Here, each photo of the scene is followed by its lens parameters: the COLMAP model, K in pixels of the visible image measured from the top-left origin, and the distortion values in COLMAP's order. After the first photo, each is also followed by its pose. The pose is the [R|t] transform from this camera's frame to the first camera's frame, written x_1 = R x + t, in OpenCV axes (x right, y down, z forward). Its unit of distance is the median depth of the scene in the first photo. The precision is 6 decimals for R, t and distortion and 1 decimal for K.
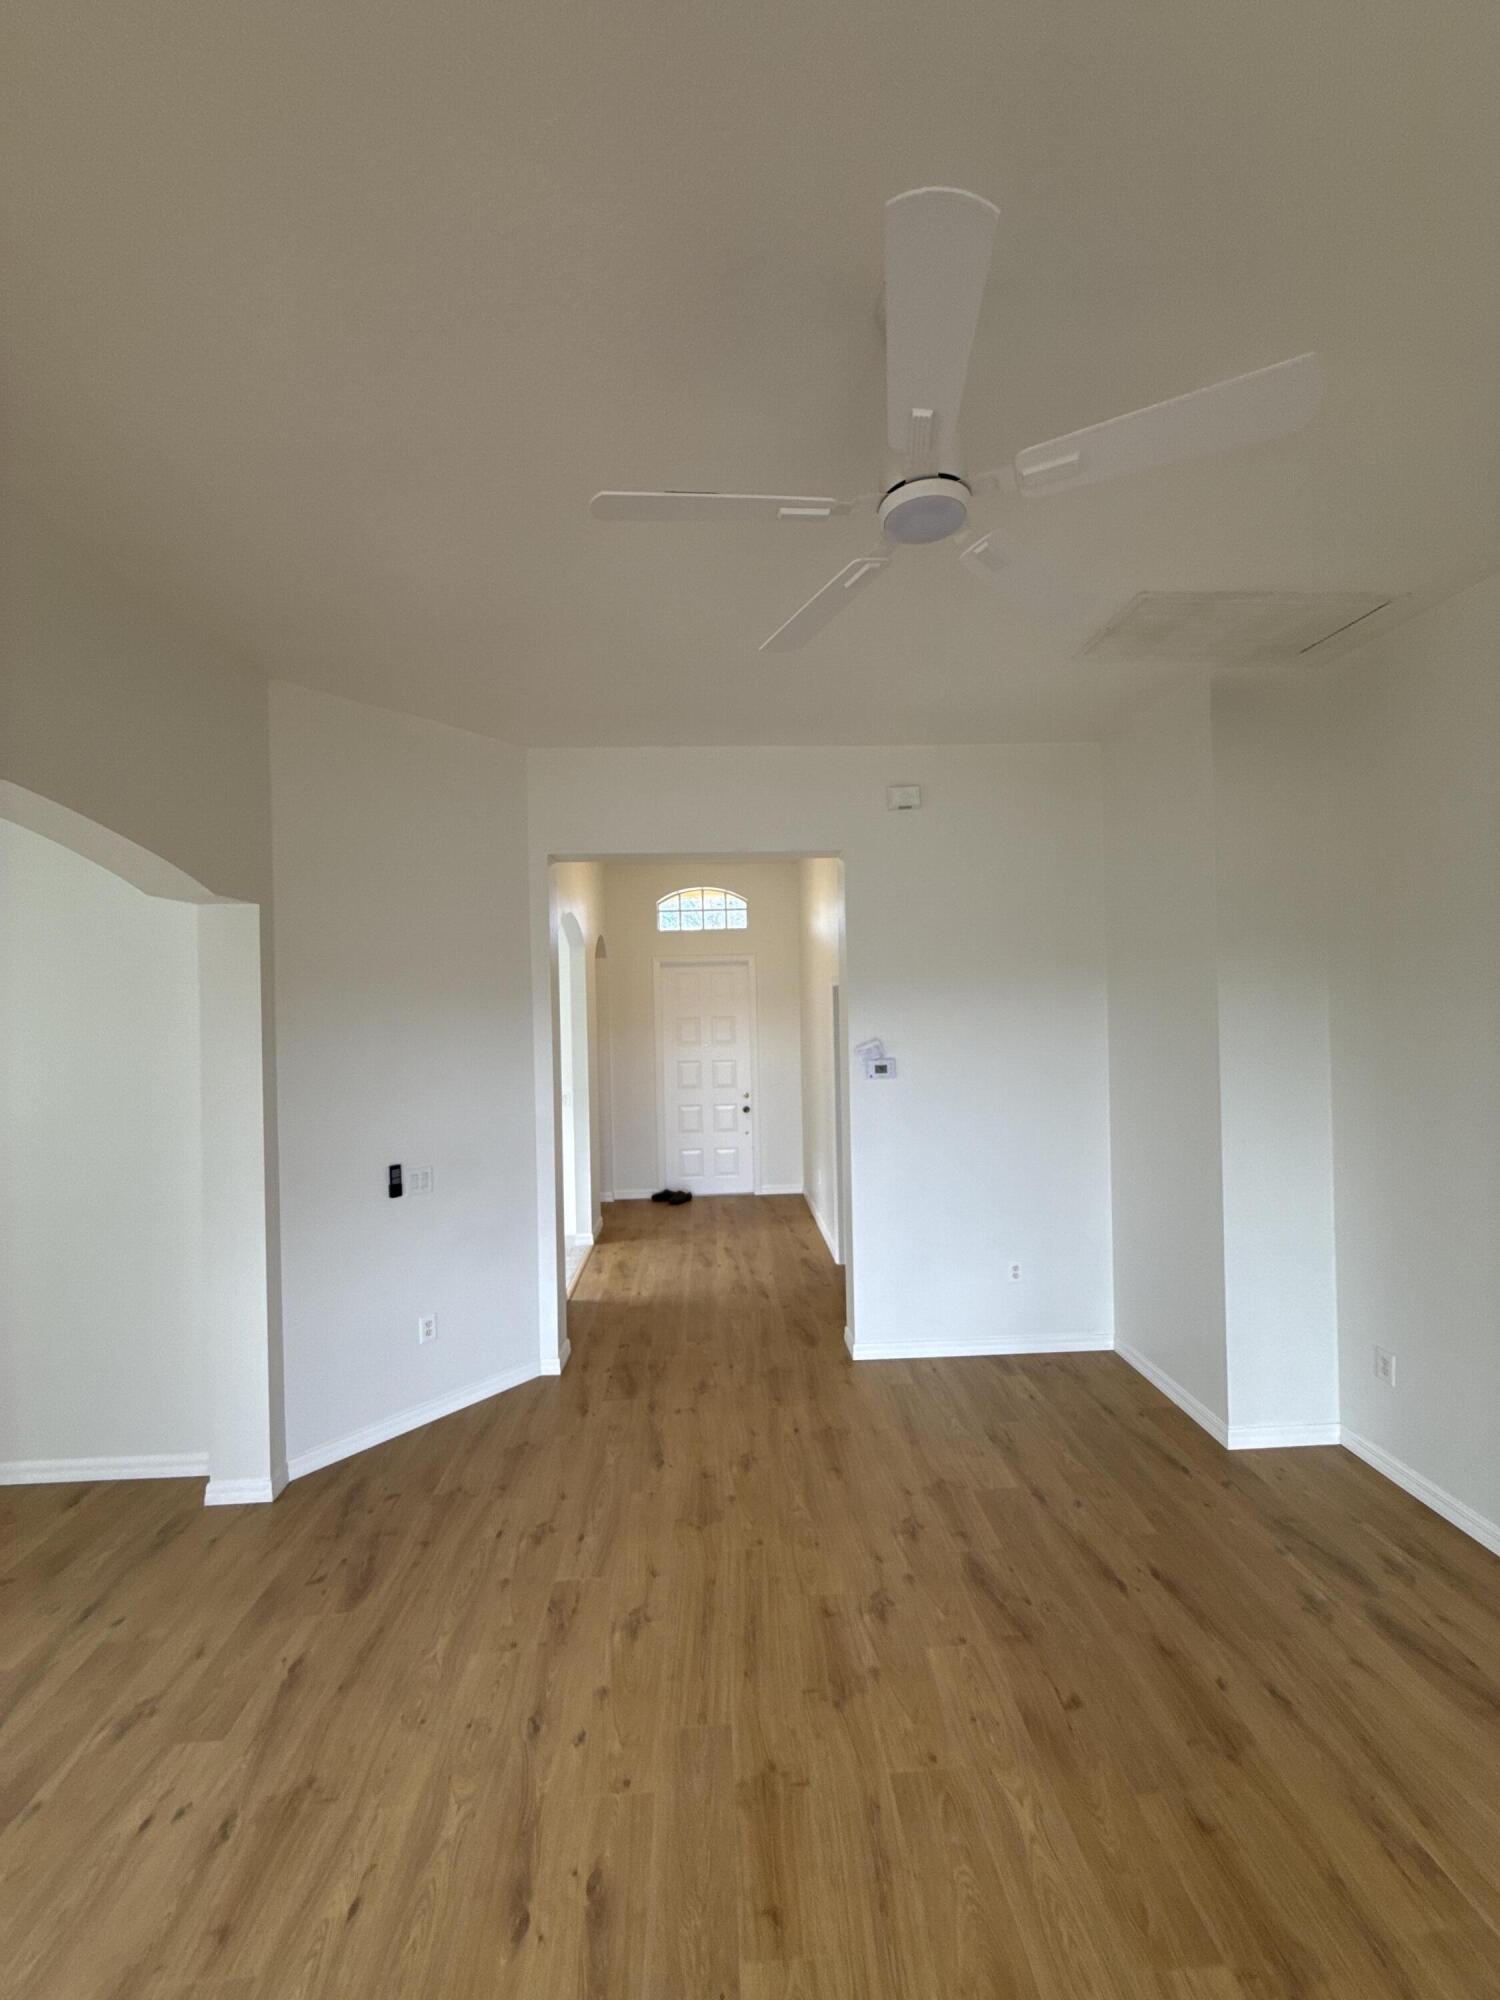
lens RADIAL K [[793.3, 0, 750.0], [0, 793.3, 1000.0], [0, 0, 1]] dist [0.000211, -0.000072]
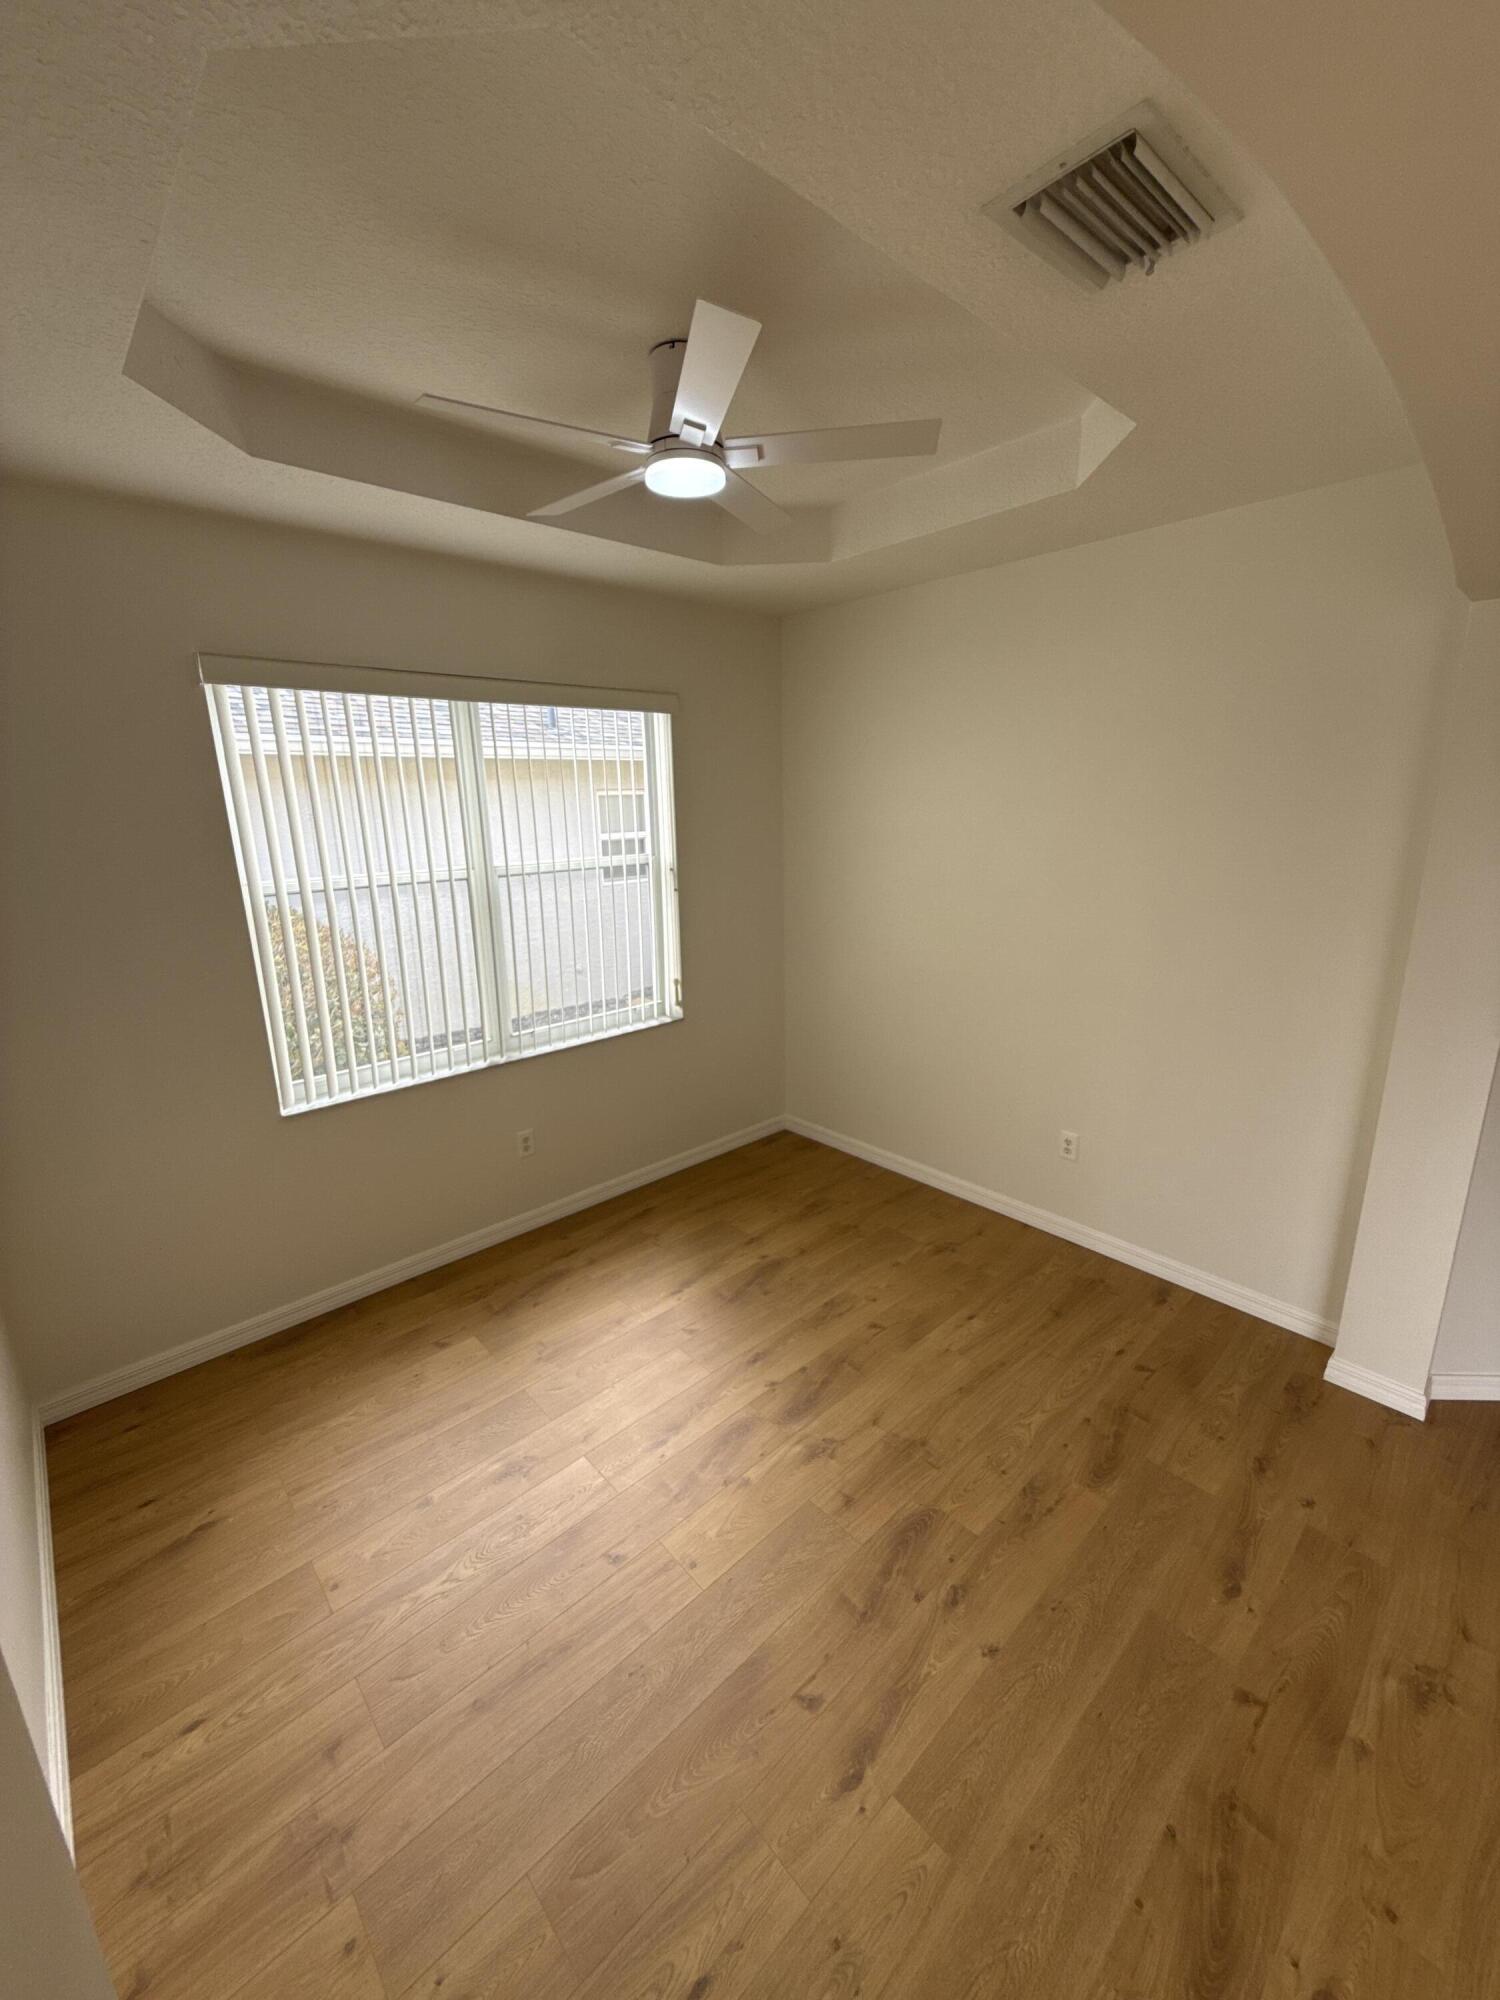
lens RADIAL K [[787.5, 0, 757.4], [0, 787.5, 1020.7], [0, 0, 1]] dist [-0.034061, 0.000009]
pose [[0.631211, 0.211958, -0.746088, -0.581787], [0.009550, 0.959738, 0.280734, 0.040434], [0.775553, -0.184328, 0.603773, 0.117427]]
